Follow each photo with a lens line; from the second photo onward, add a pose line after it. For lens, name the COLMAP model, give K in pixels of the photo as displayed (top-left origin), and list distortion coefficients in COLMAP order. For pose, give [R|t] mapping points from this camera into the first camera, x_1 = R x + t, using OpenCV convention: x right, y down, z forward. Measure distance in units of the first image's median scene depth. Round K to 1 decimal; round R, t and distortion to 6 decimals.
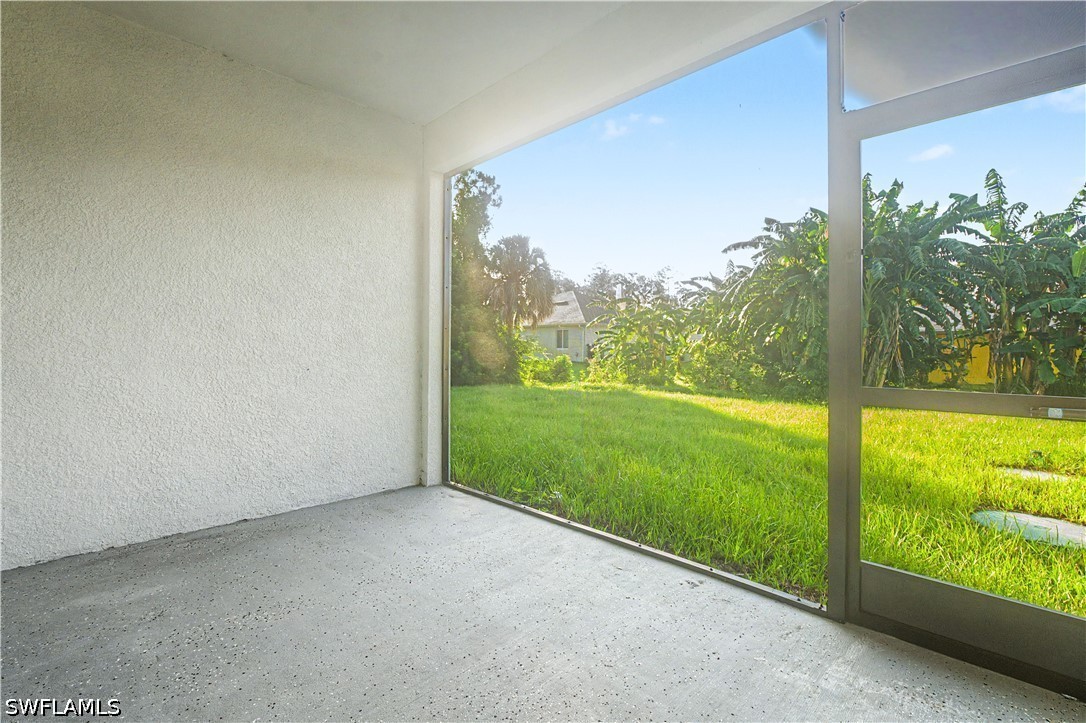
lens RADIAL K [[510.4, 0, 542.6], [0, 510.4, 345.7], [0, 0, 1]] dist [0.000084, 0.000049]
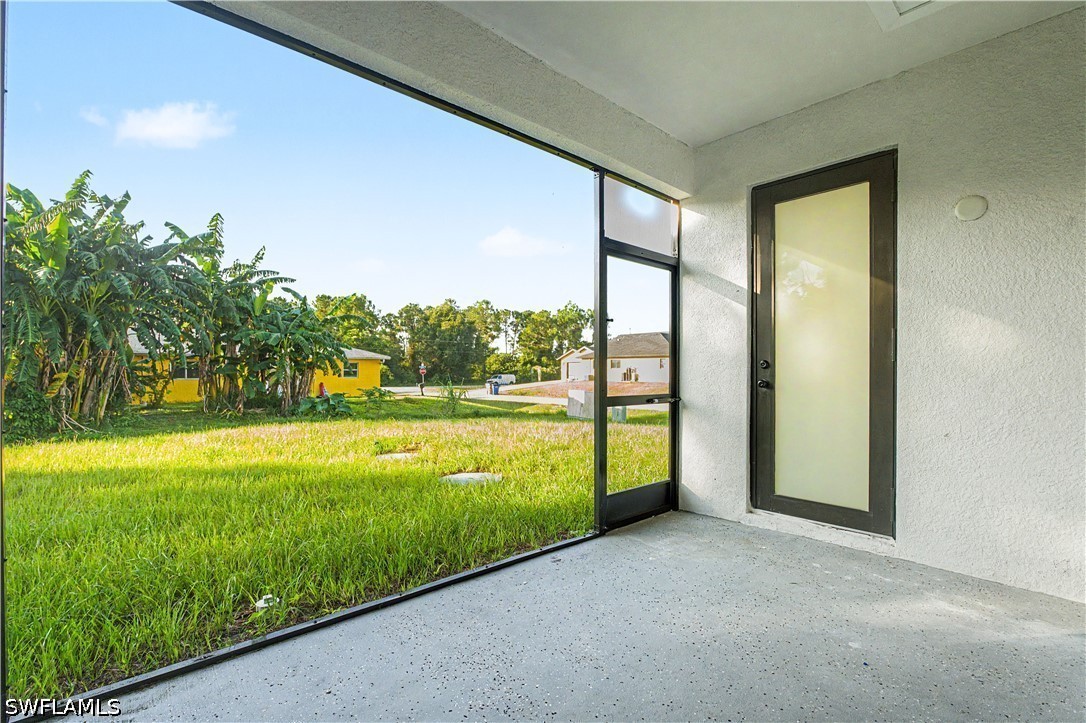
lens RADIAL K [[497.7, 0, 543.0], [0, 497.7, 361.5], [0, 0, 1]] dist [-0.000308, -0.000022]
pose [[0.039705, 0.012702, 0.999131, -0.193898], [-0.002376, 0.999918, -0.012617, -0.002114], [-0.999209, -0.001873, 0.039732, 0.203890]]
